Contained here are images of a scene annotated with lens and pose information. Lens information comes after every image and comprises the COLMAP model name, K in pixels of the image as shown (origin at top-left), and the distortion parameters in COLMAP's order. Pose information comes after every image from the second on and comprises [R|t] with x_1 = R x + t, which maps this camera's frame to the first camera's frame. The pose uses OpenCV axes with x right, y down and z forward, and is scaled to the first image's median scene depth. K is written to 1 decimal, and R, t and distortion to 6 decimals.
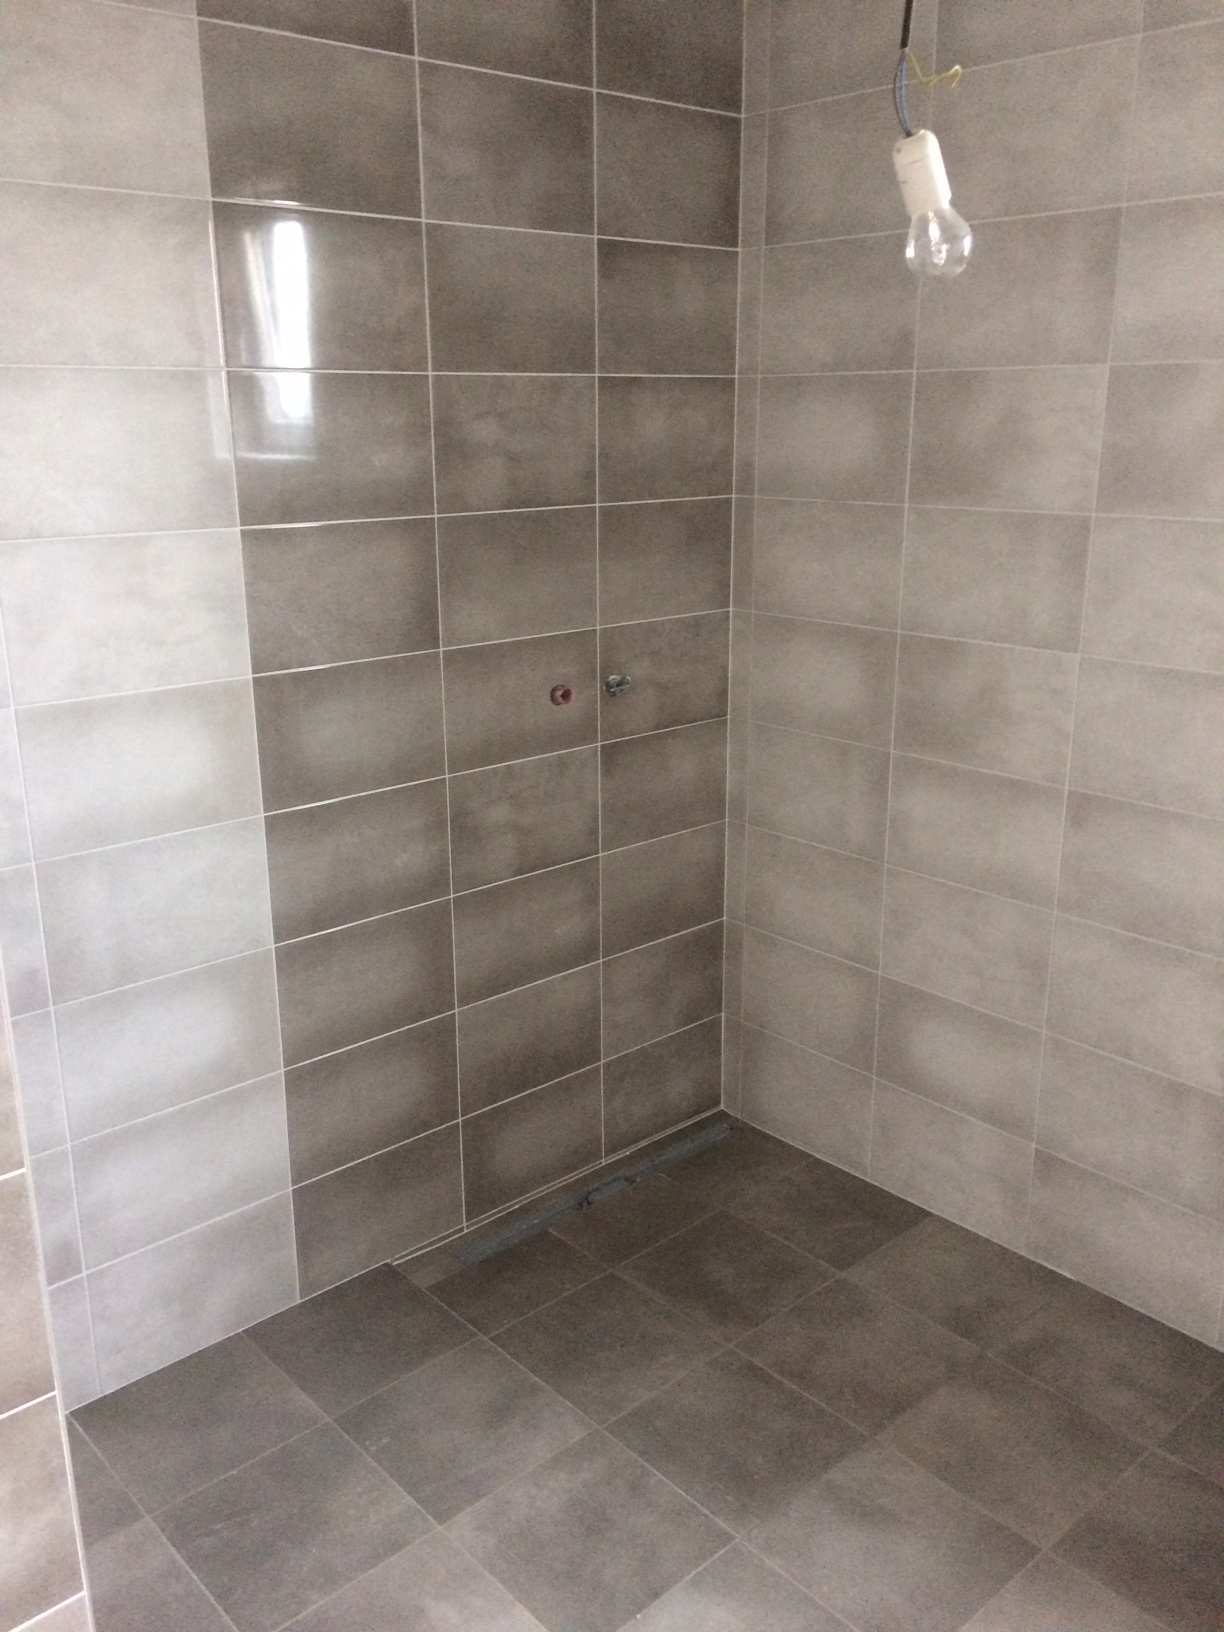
lens RADIAL K [[1392.7, 0, 606.4], [0, 1392.7, 813.5], [0, 0, 1]] dist [0.070585, -0.079117]
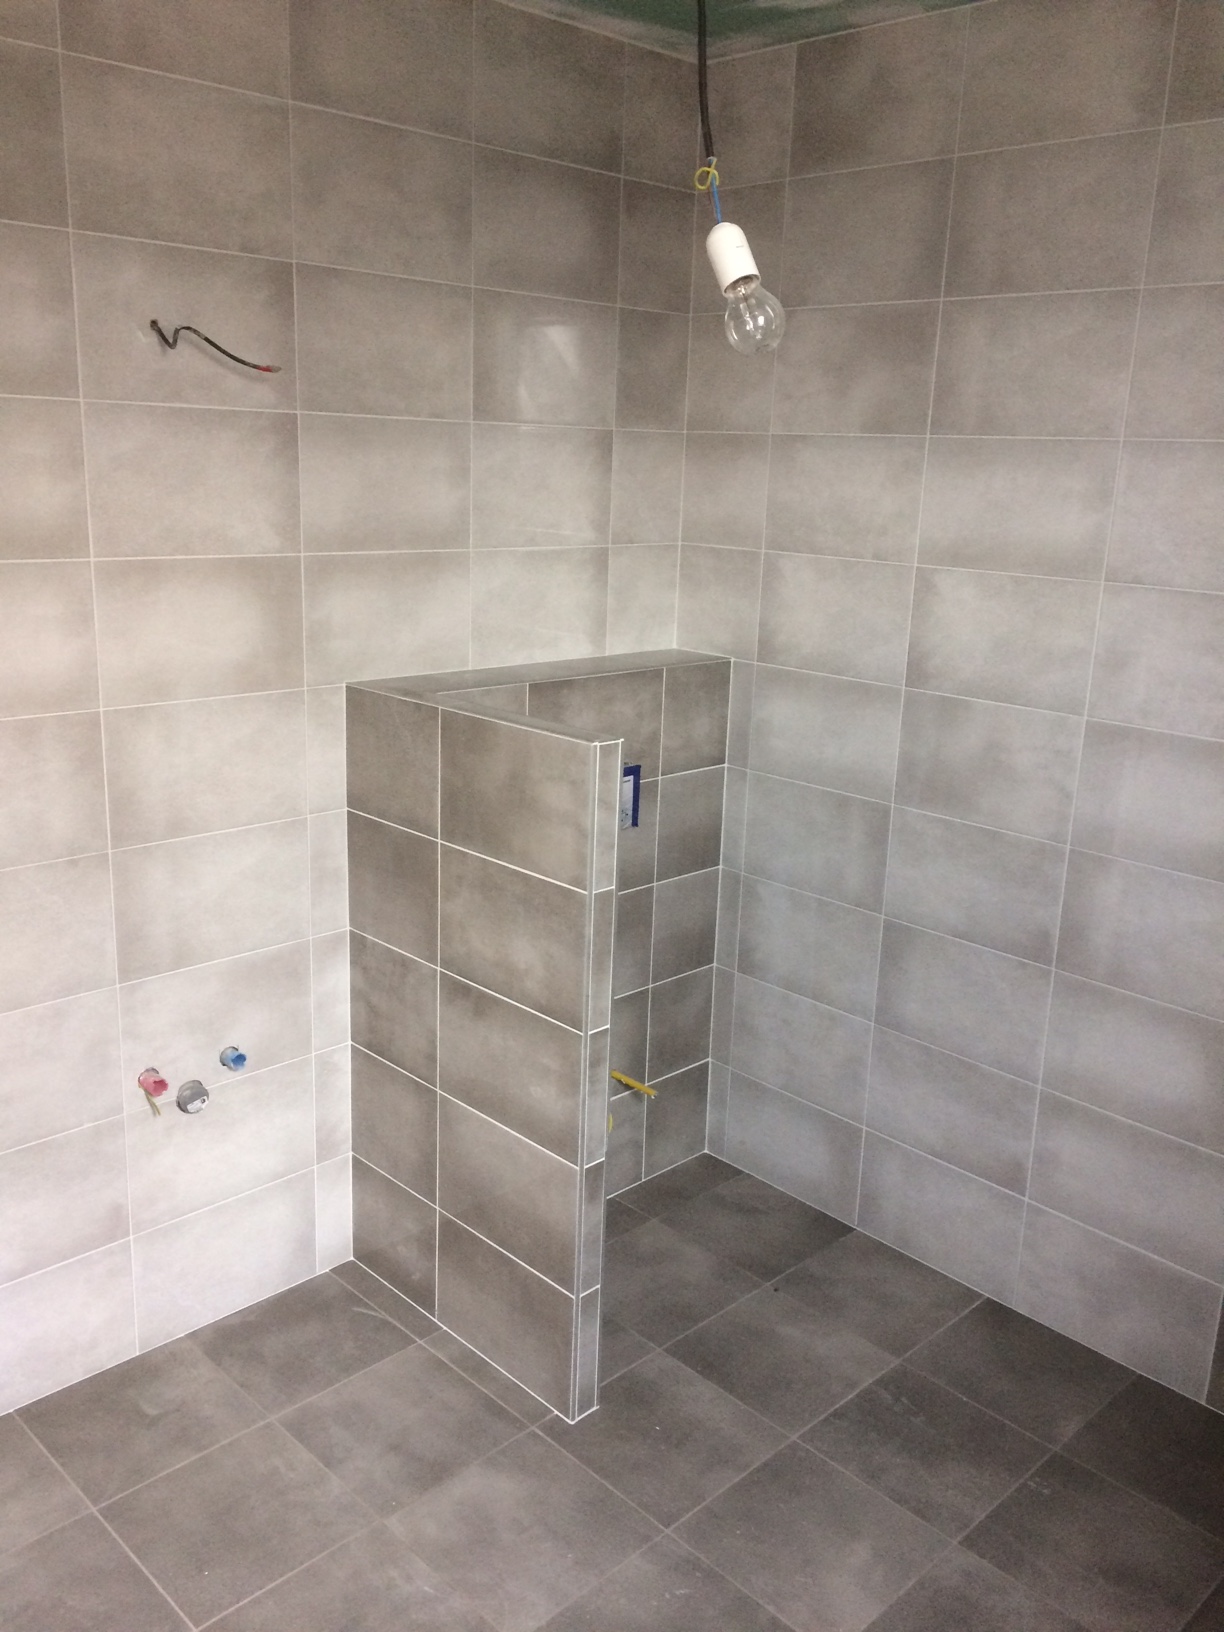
lens RADIAL K [[1392.7, 0, 605.8], [0, 1392.7, 815.0], [0, 0, 1]] dist [0.070585, -0.079117]
pose [[0.046769, 0.264341, -0.963295, 0.670252], [-0.316457, 0.918598, 0.236712, -0.137802], [0.947453, 0.293771, 0.126614, 0.430614]]
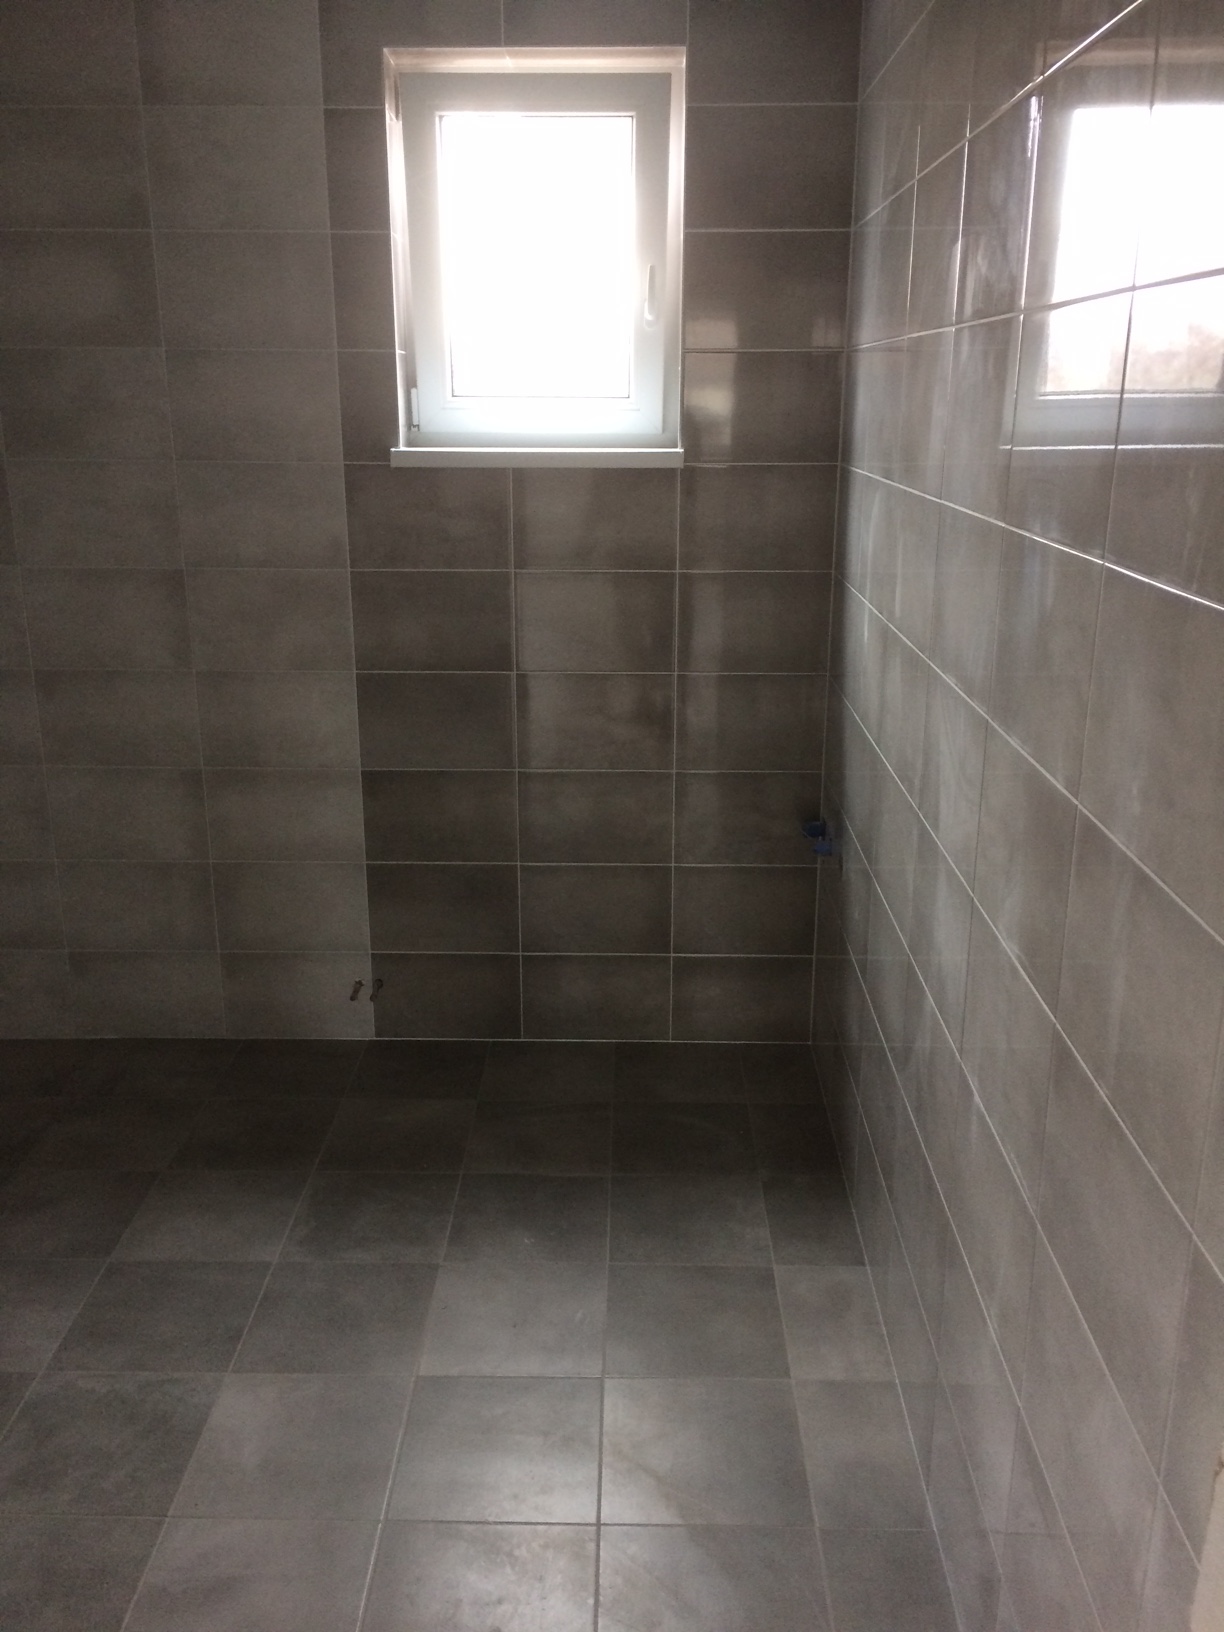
lens RADIAL K [[1392.7, 0, 610.9], [0, 1392.7, 815.8], [0, 0, 1]] dist [0.070585, -0.079117]
pose [[0.683200, -0.209394, 0.699566, -0.279853], [0.197865, 0.975250, 0.098675, 0.104562], [-0.702914, 0.071005, 0.707722, -0.333334]]
